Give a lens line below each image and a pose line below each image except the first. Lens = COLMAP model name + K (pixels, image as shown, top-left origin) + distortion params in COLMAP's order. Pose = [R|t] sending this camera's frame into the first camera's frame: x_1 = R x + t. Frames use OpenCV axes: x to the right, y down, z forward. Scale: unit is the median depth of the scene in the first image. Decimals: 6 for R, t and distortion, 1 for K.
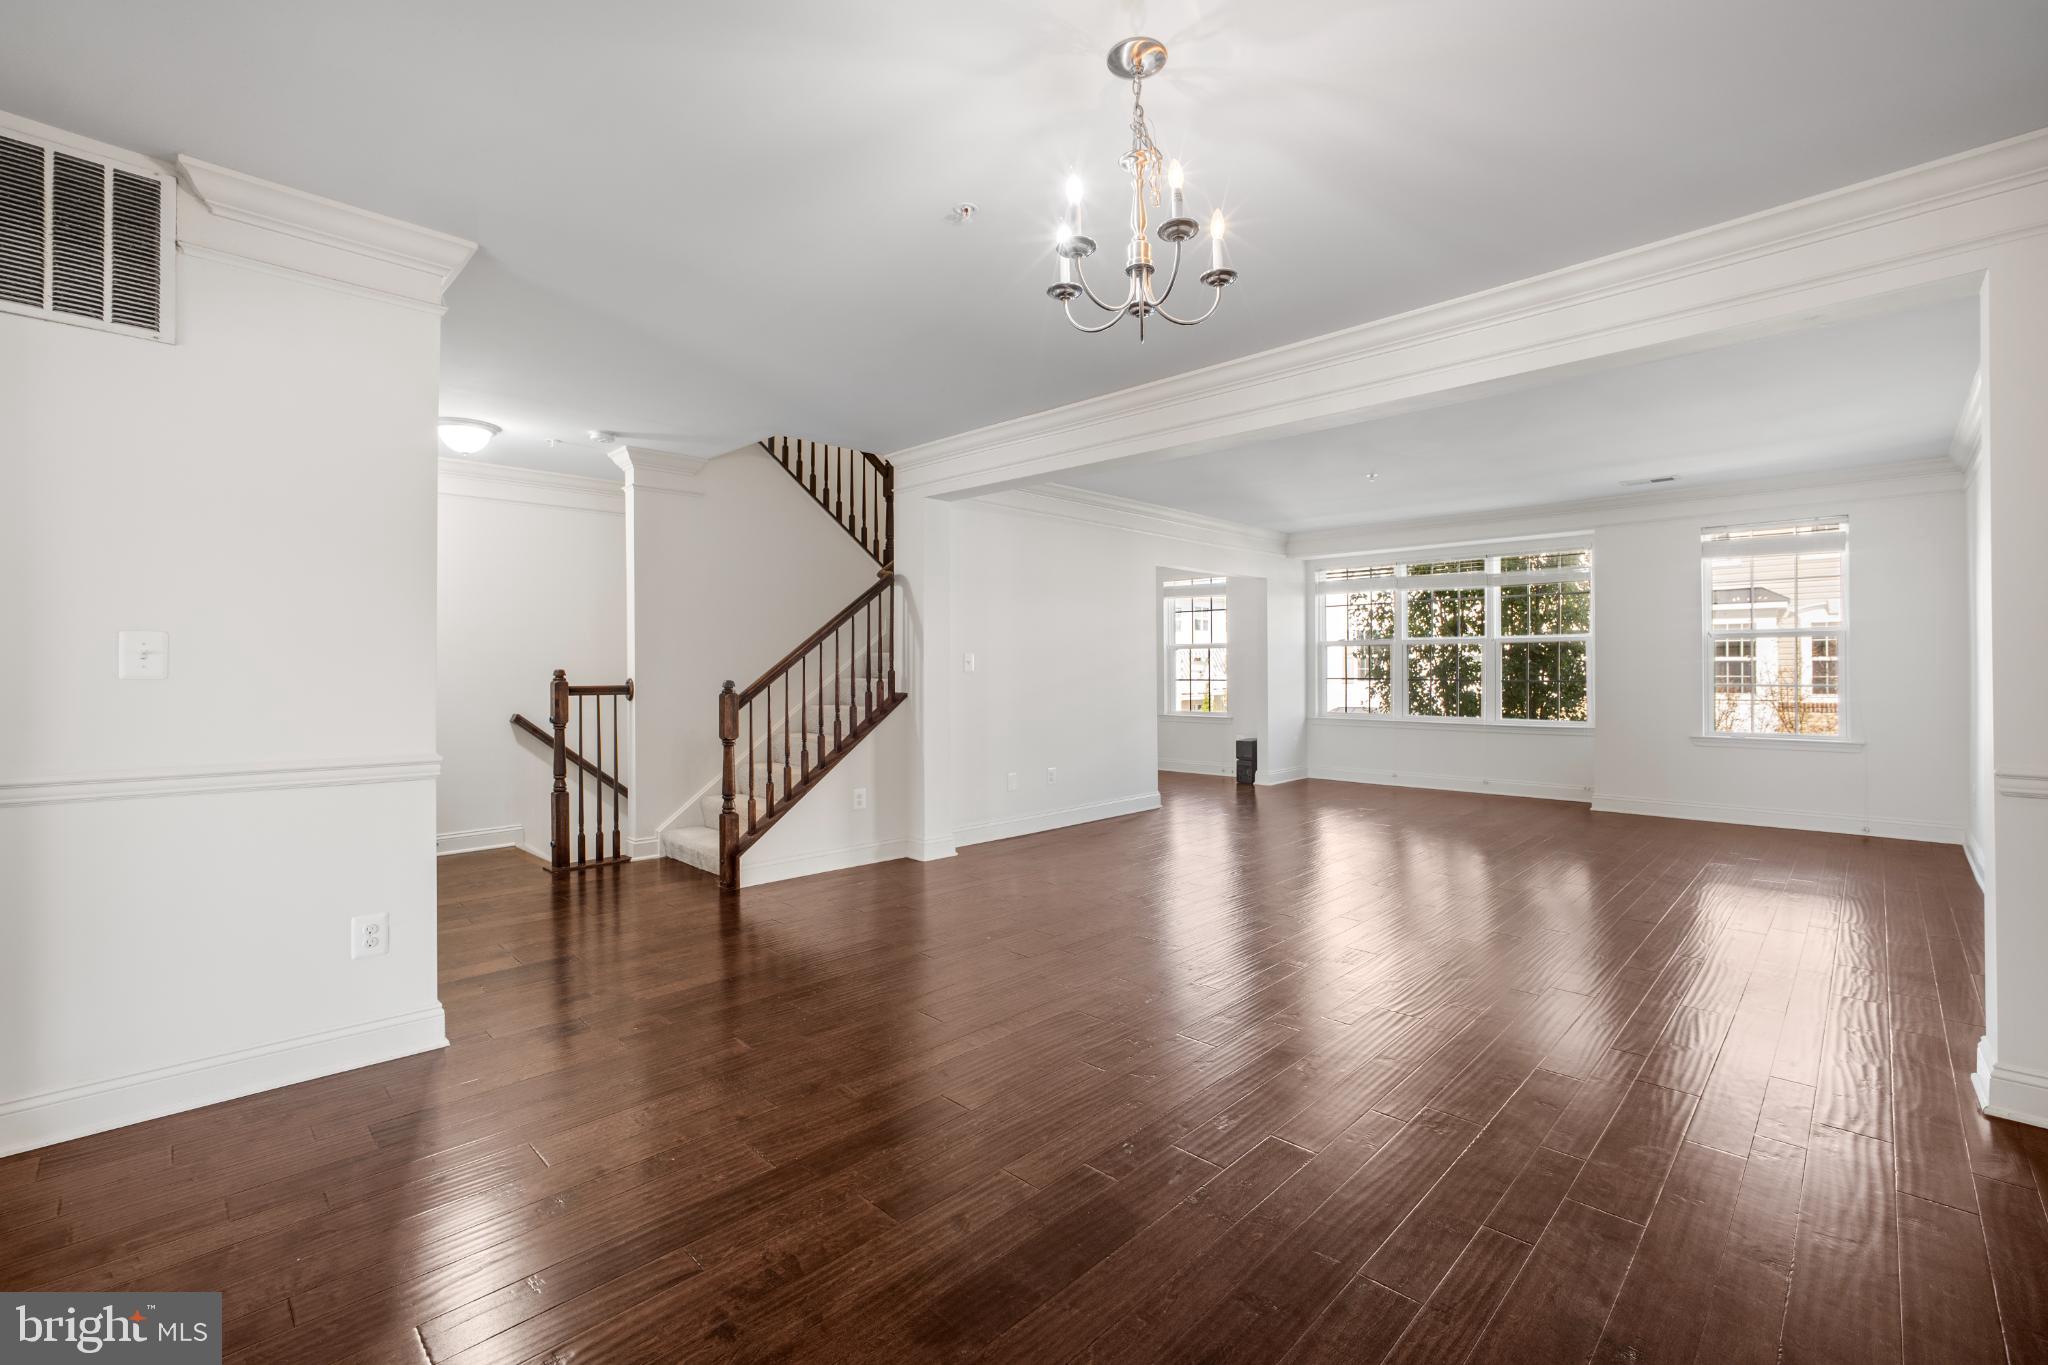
lens RADIAL K [[863.2, 0, 1023.7], [0, 863.2, 672.1], [0, 0, 1]] dist [-0.033400, 0.013258]
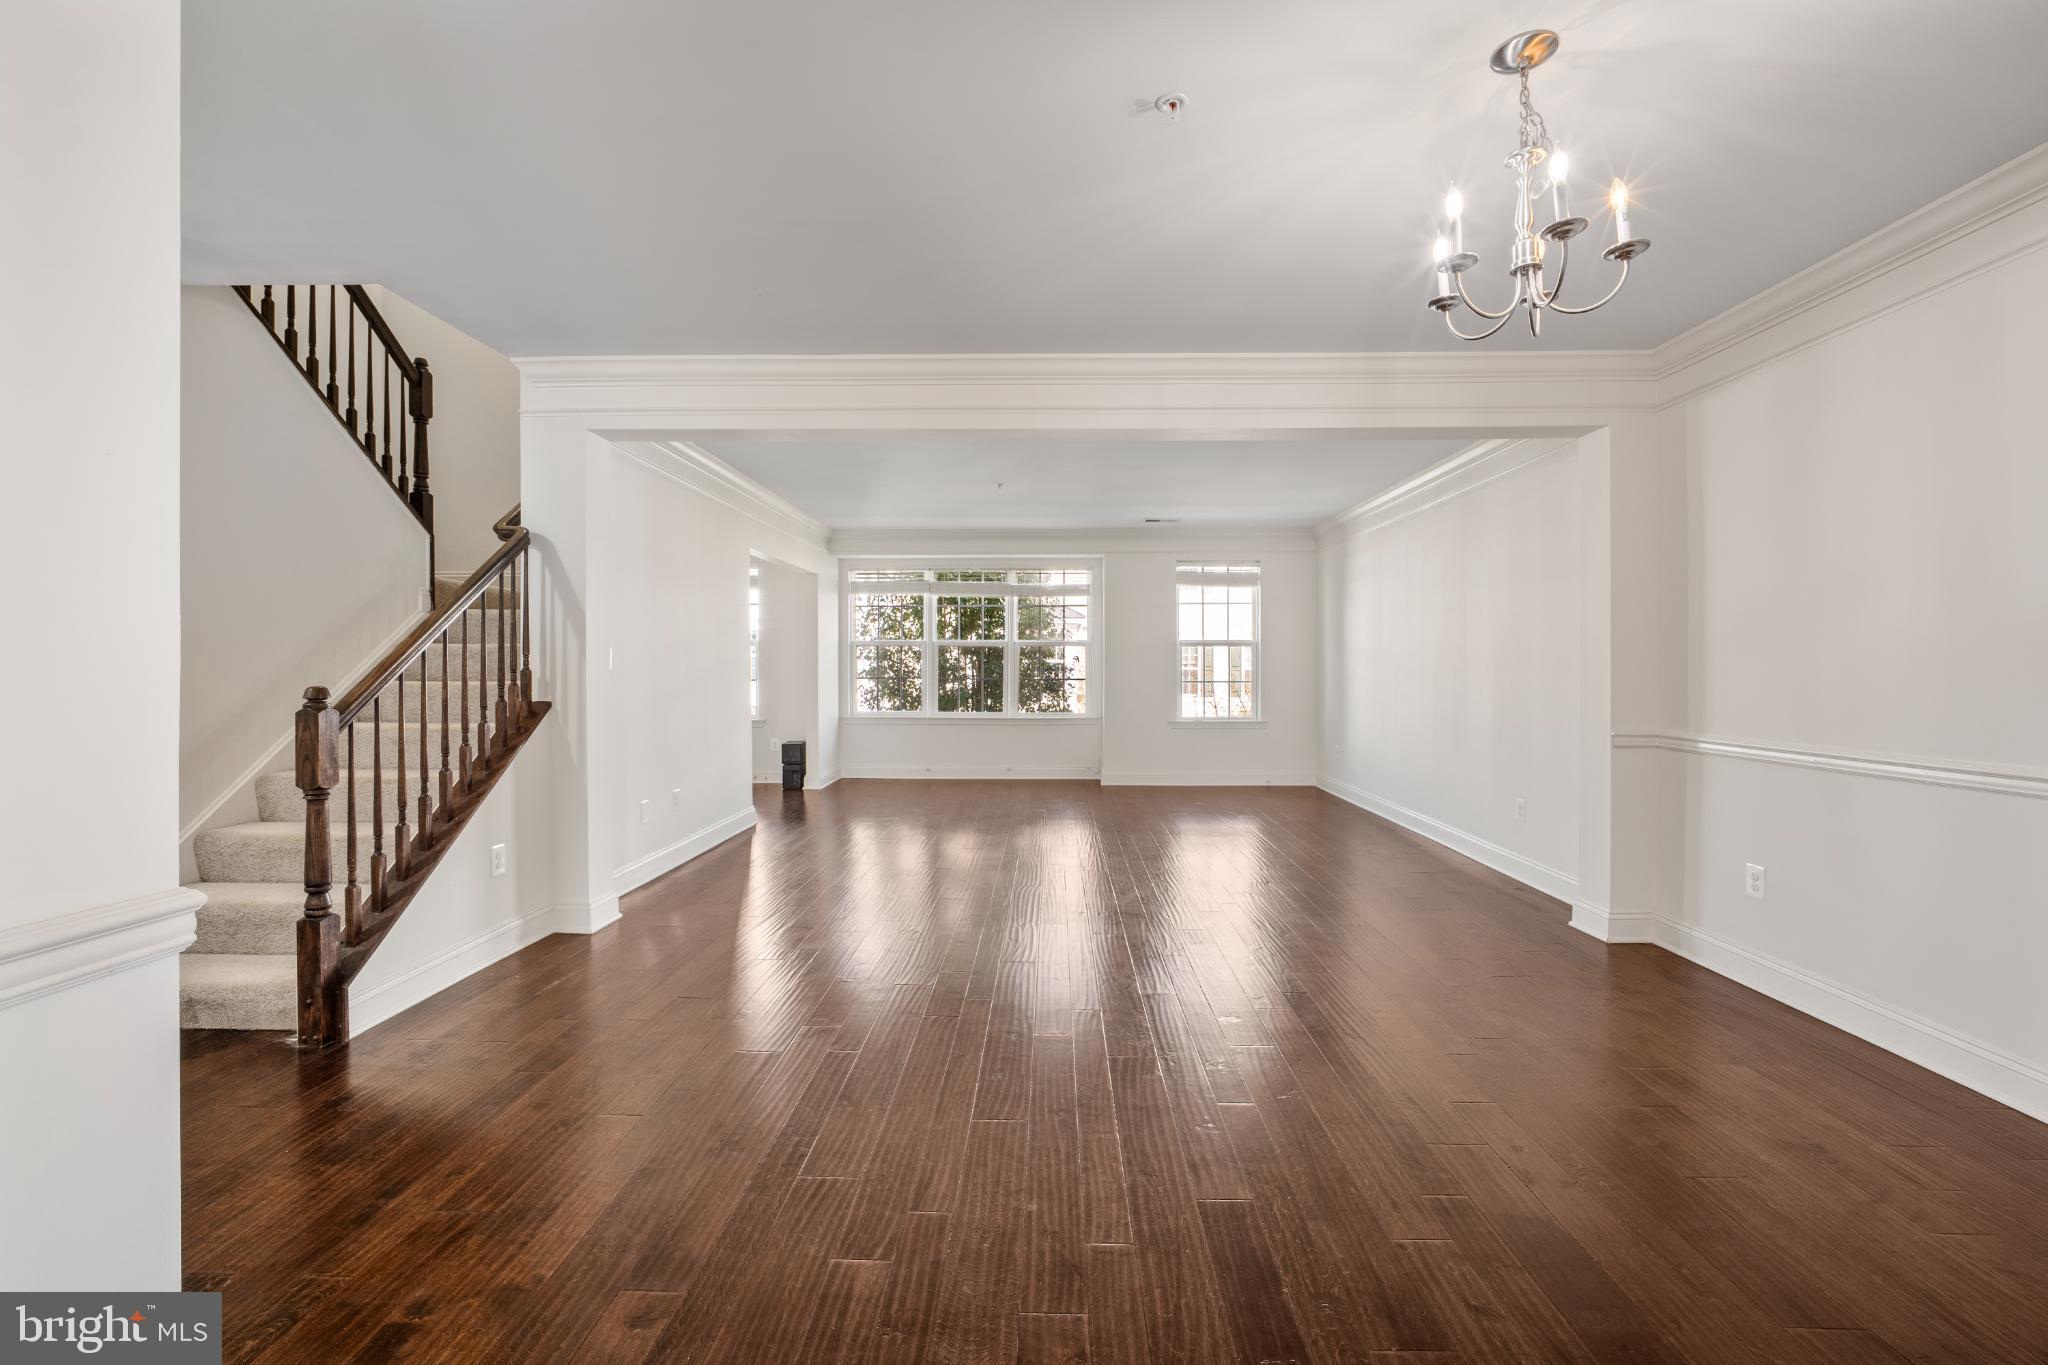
lens RADIAL K [[863.2, 0, 1023.7], [0, 863.2, 672.1], [0, 0, 1]] dist [-0.033400, 0.013258]
pose [[0.735206, -0.000003, 0.677843, -0.319374], [-0.000736, 0.999999, 0.000803, -0.000305], [-0.677843, -0.001089, 0.735206, 0.219504]]
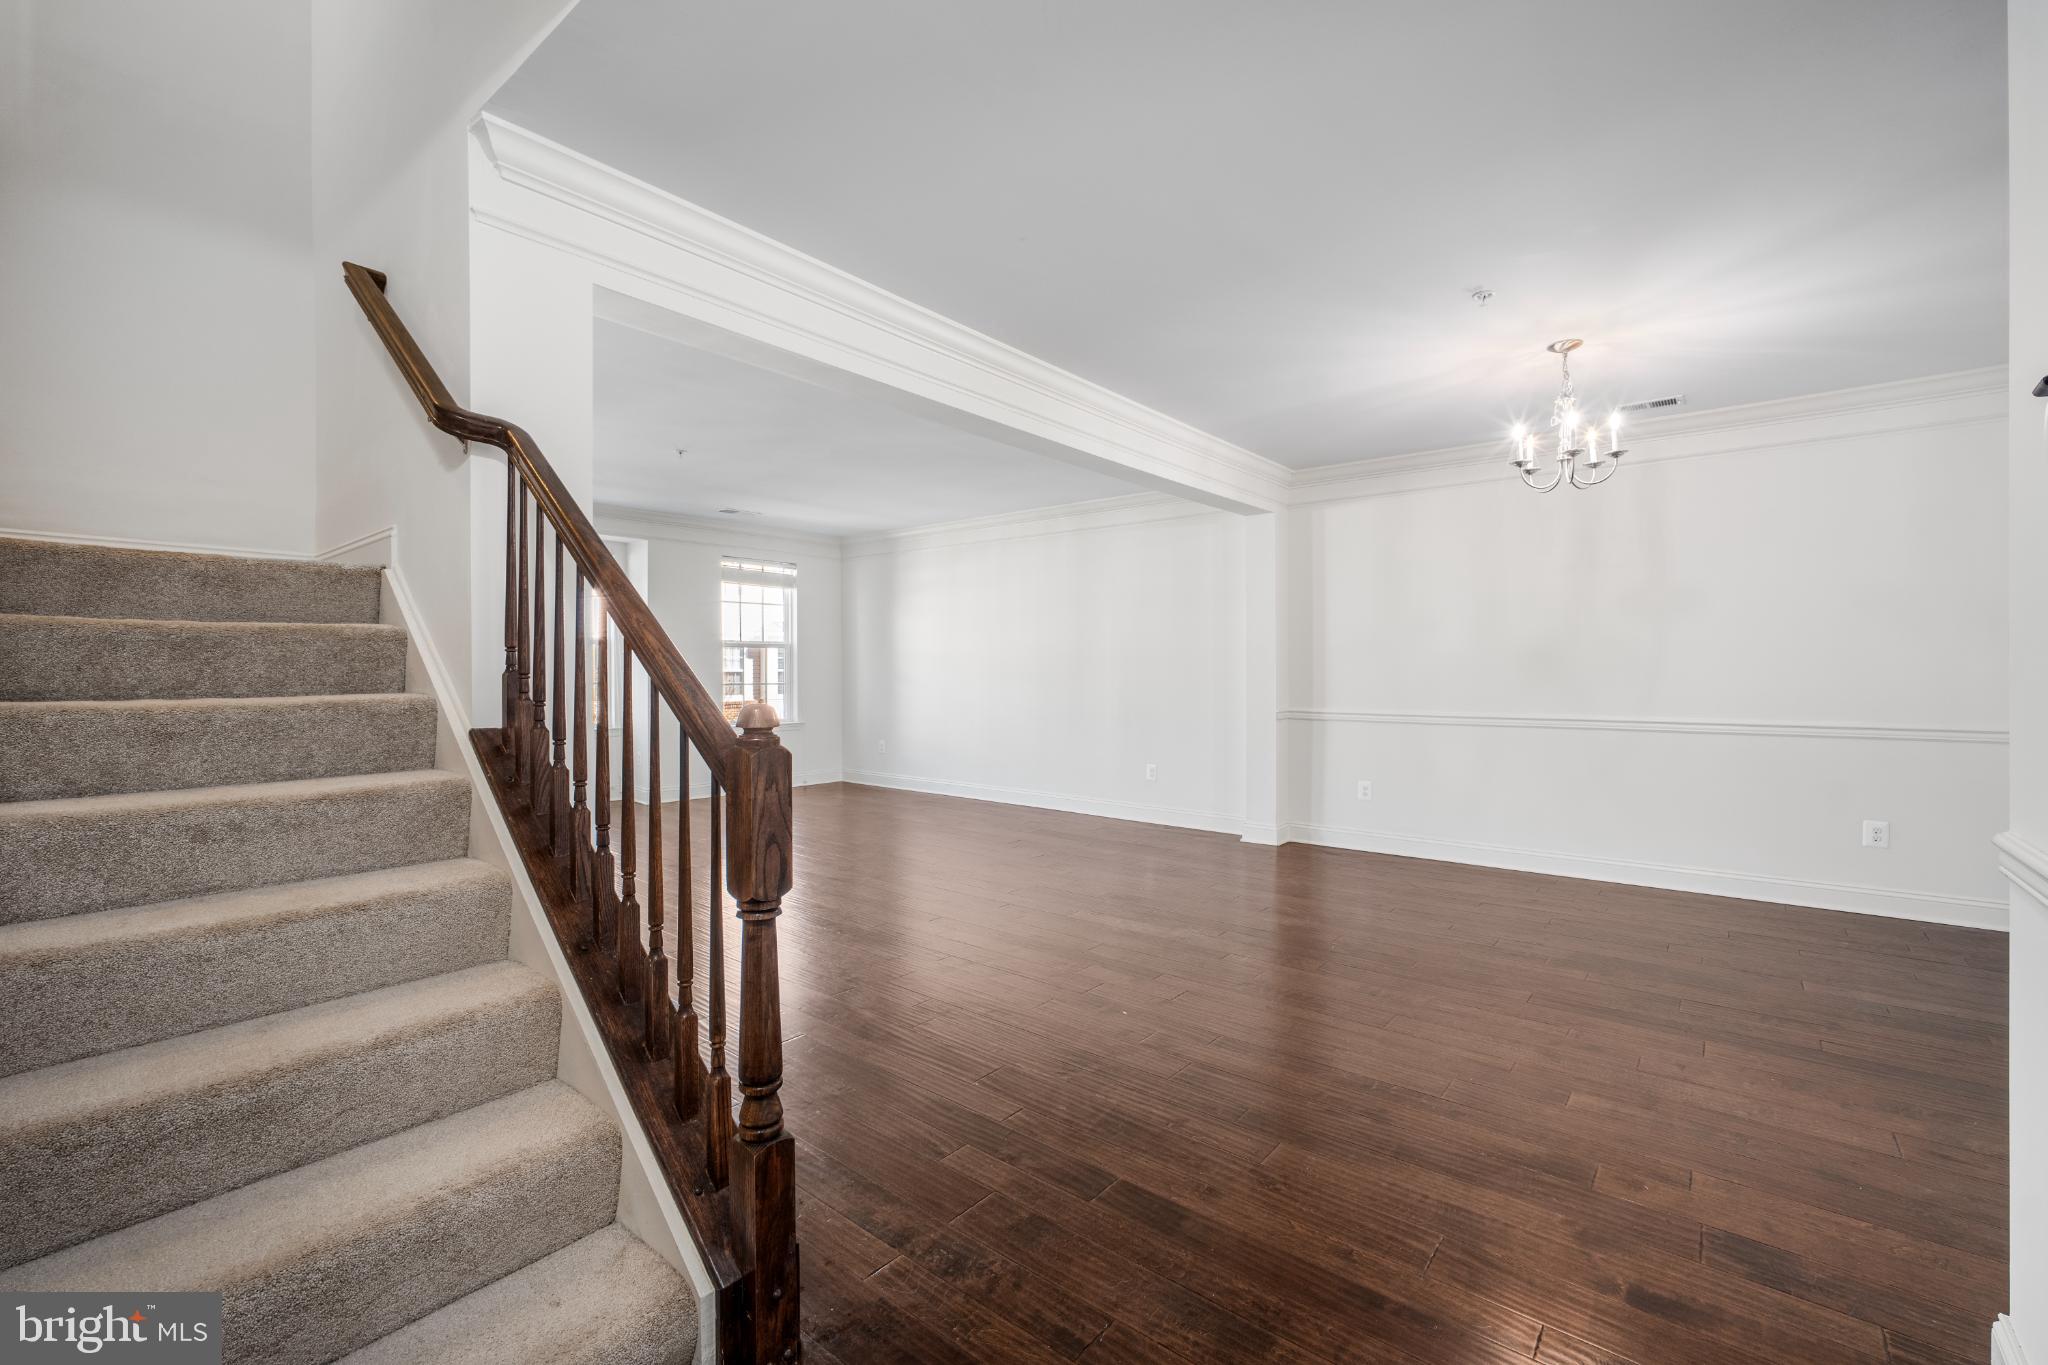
lens RADIAL K [[862.8, 0, 1023.9], [0, 862.8, 680.3], [0, 0, 1]] dist [-0.035749, 0.013749]
pose [[-0.078733, -0.009930, 0.996846, -0.547969], [0.003965, 0.999939, 0.010274, -0.002174], [-0.996888, 0.004762, -0.078689, 0.778692]]
